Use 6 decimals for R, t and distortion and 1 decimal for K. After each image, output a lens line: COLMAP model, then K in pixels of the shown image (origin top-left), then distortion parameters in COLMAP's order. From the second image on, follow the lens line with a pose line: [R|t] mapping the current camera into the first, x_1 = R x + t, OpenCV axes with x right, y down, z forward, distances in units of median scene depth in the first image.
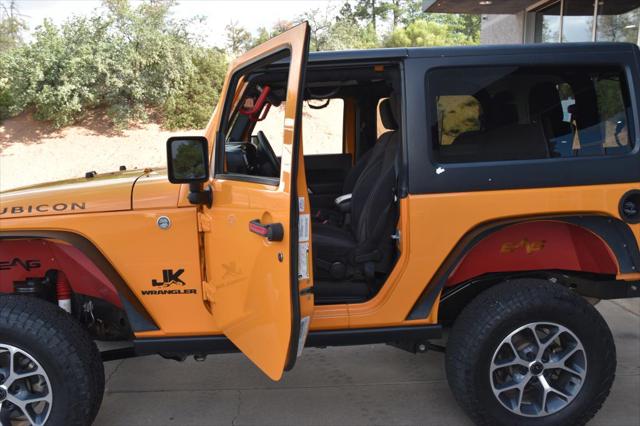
lens RADIAL K [[593.5, 0, 333.4], [0, 593.5, 230.0], [0, 0, 1]] dist [-0.008067, -0.017445]
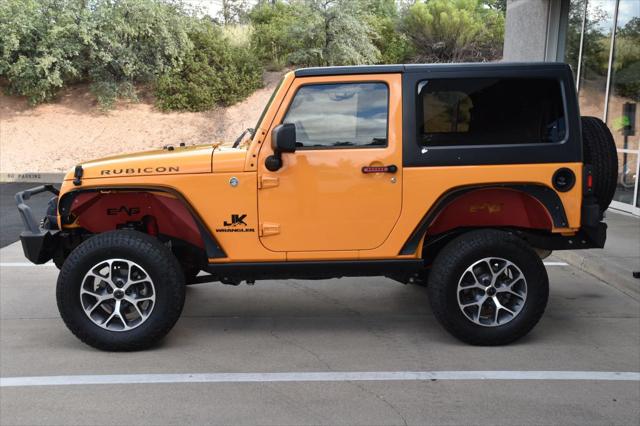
lens RADIAL K [[682.3, 0, 320.0], [0, 682.3, 213.0], [0, 0, 1]] dist [0.101188, 0.010369]
pose [[0.999189, 0.028763, -0.028164, -0.023093], [-0.029481, 0.999242, -0.025405, 0.089299], [0.027412, 0.026215, 0.999280, -0.594555]]
